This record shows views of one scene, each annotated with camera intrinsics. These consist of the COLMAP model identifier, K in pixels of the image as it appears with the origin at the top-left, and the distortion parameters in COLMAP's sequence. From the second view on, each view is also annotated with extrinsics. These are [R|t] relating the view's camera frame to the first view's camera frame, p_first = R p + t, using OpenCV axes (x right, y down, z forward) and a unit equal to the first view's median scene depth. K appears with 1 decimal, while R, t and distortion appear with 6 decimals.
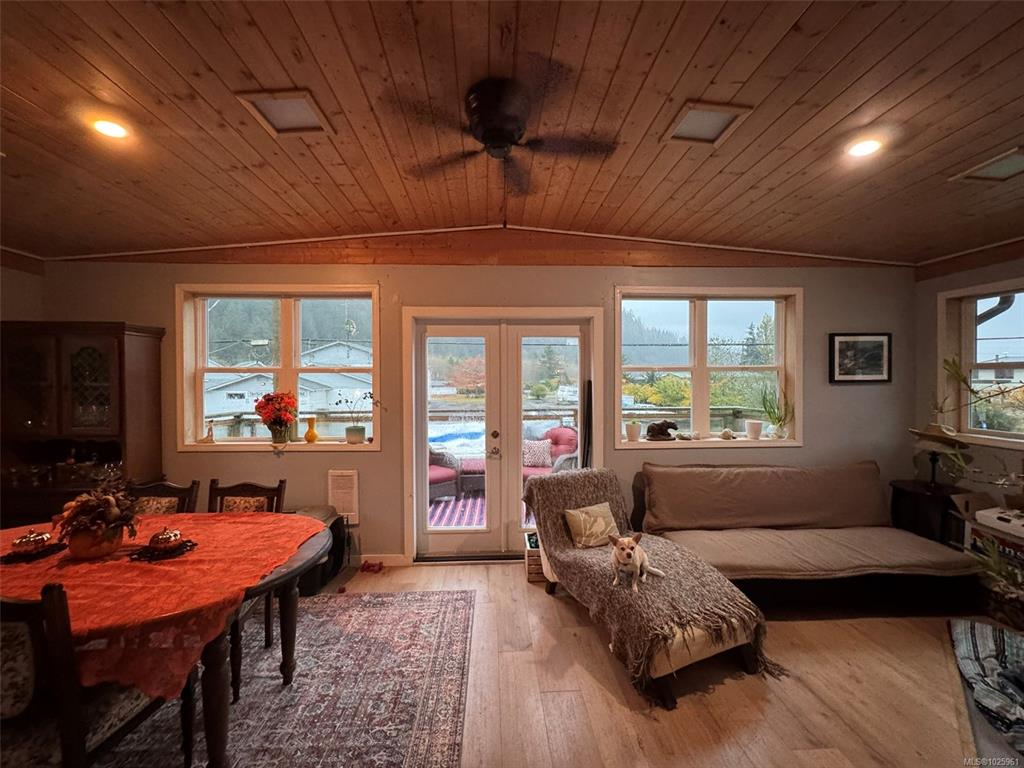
lens RADIAL K [[410.2, 0, 510.8], [0, 410.2, 383.1], [0, 0, 1]] dist [-0.001150, -0.000156]
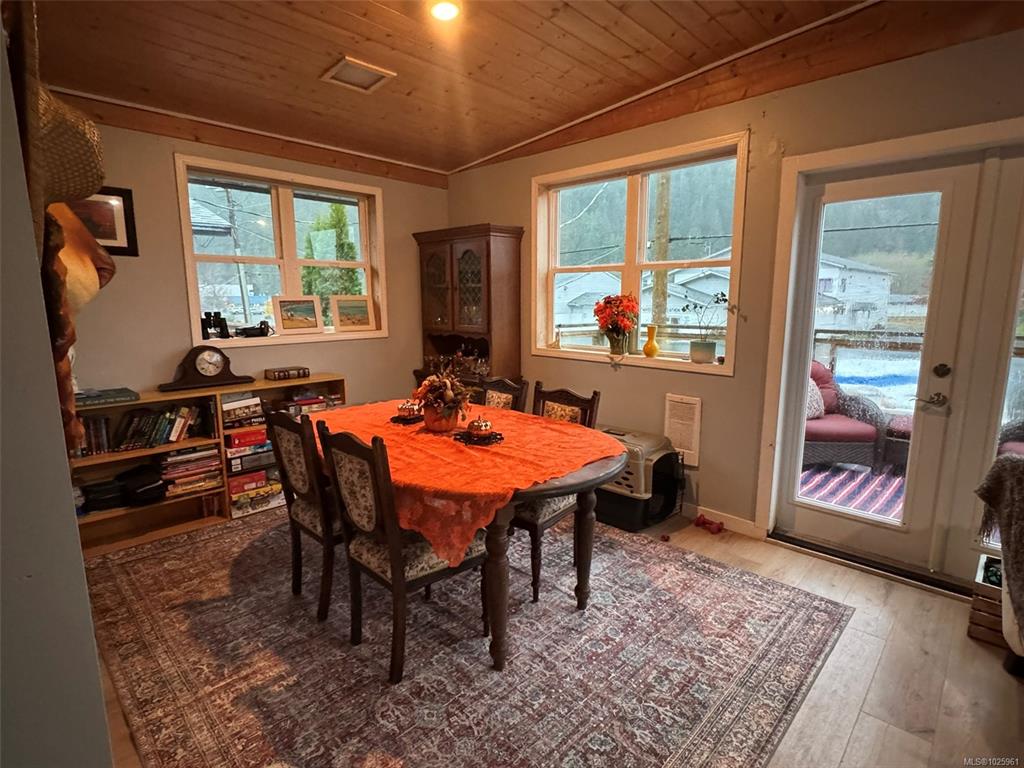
lens RADIAL K [[526.2, 0, 511.9], [0, 526.2, 386.1], [0, 0, 1]] dist [0.000420, 0.000805]
pose [[0.685547, 0.123913, -0.717406, 0.093243], [-0.004853, 0.986165, 0.165696, 0.036079], [0.728012, -0.110111, 0.676664, 0.106159]]
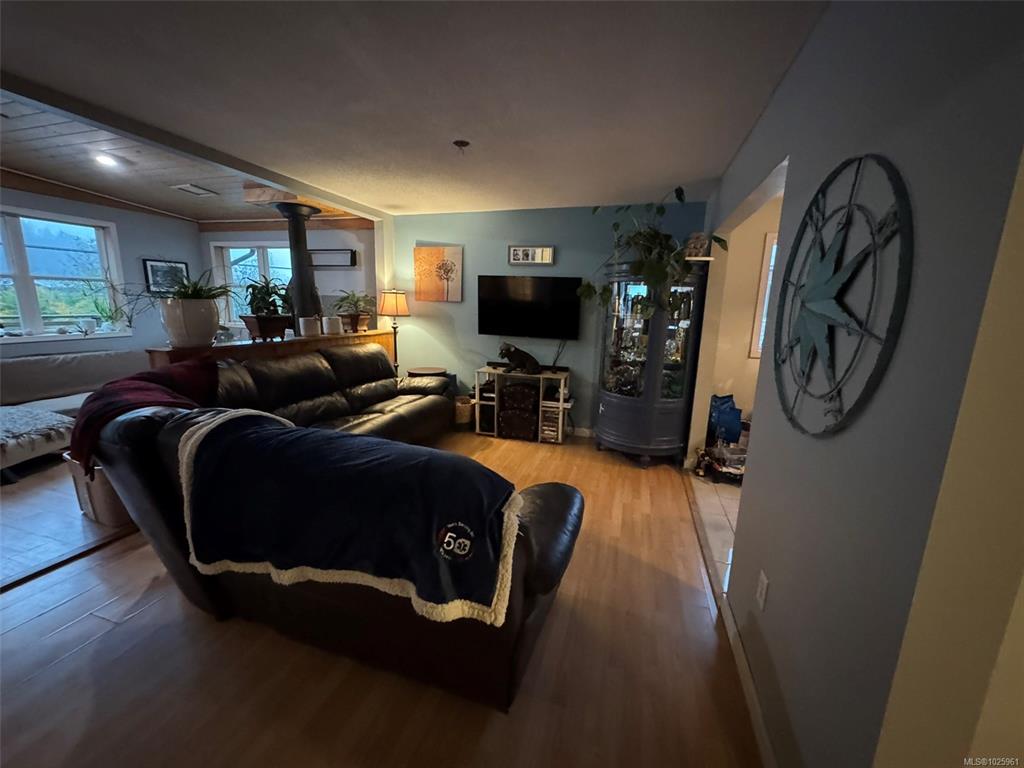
lens RADIAL K [[410.2, 0, 511.9], [0, 410.2, 384.3], [0, 0, 1]] dist [-0.001150, -0.000156]
pose [[0.333408, -0.165178, 0.928200, -0.151768], [-0.025168, 0.982622, 0.183903, 0.013257], [-0.942447, -0.084676, 0.323457, -0.517572]]
